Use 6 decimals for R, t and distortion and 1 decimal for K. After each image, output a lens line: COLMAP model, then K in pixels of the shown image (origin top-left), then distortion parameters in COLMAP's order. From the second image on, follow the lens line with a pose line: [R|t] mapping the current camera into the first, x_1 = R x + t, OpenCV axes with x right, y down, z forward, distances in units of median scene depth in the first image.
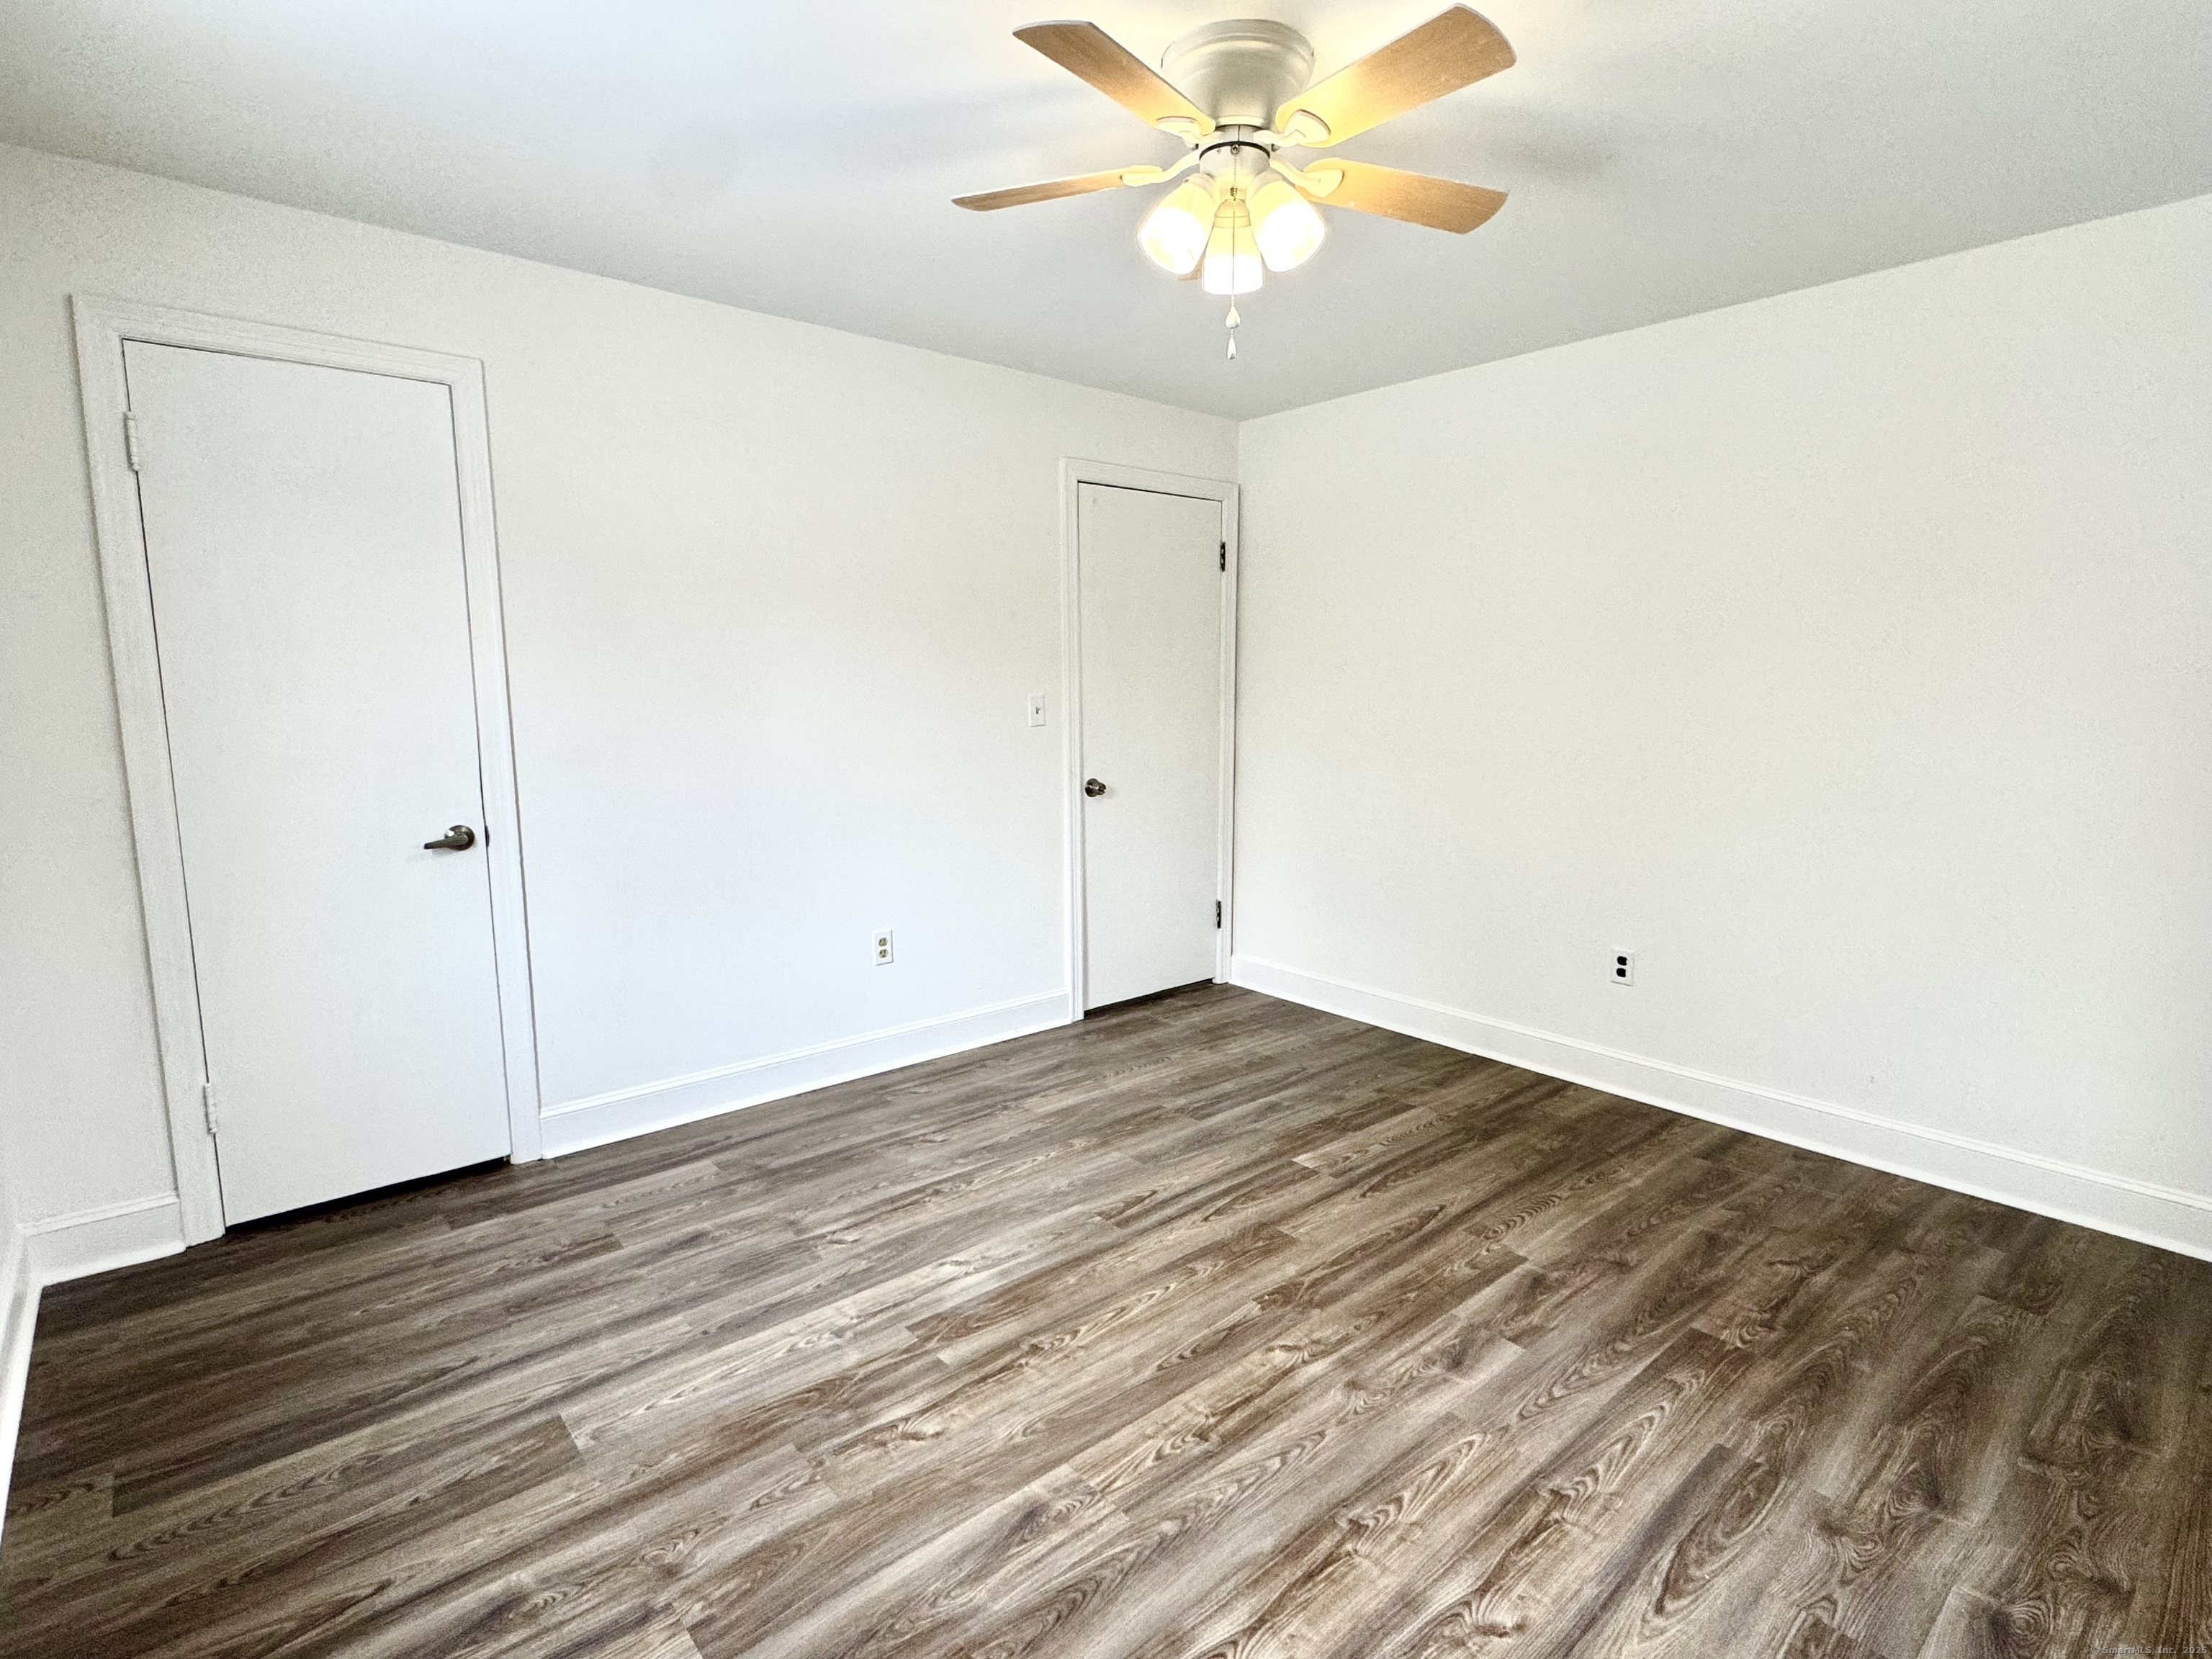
lens RADIAL K [[1110.1, 0, 1107.5], [0, 1110.1, 827.9], [0, 0, 1]] dist [0.000579, -0.000618]
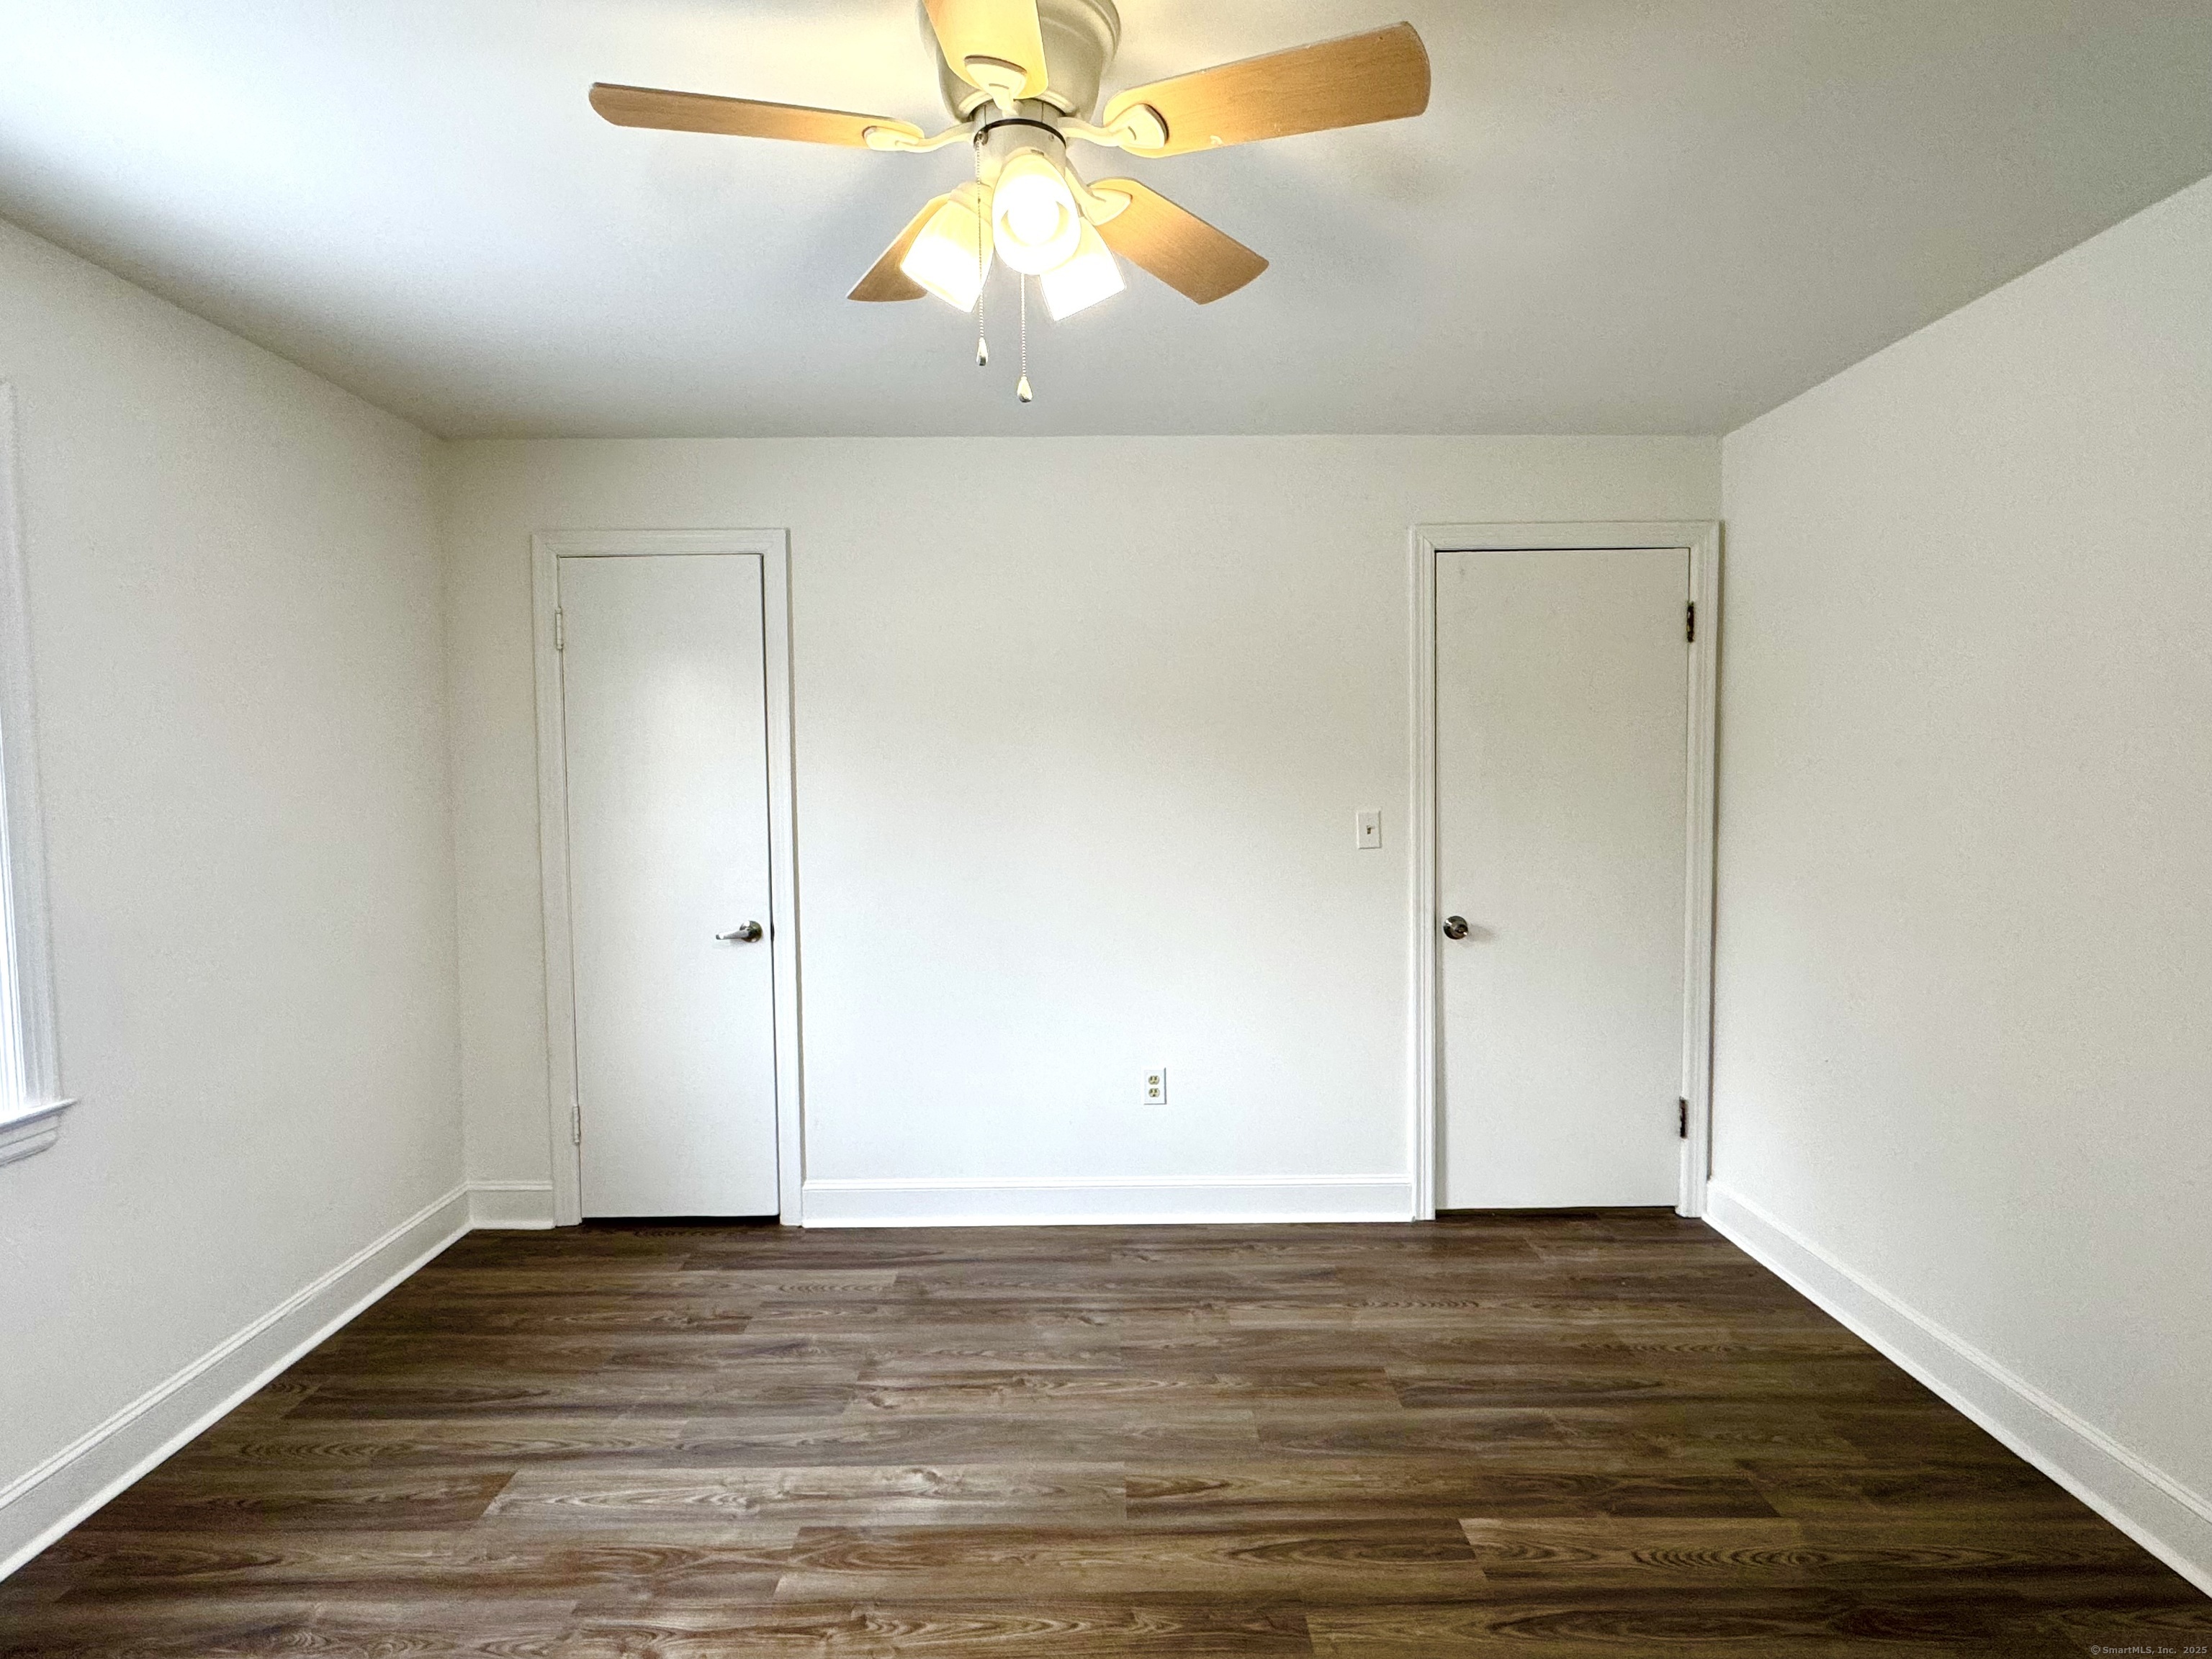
lens RADIAL K [[1110.1, 0, 1106.0], [0, 1110.1, 831.8], [0, 0, 1]] dist [0.000579, -0.000618]
pose [[0.760868, 0.029805, -0.648221, 0.438456], [-0.079031, 0.995765, -0.046980, -0.067274], [0.644076, 0.086975, 0.760001, 0.328330]]
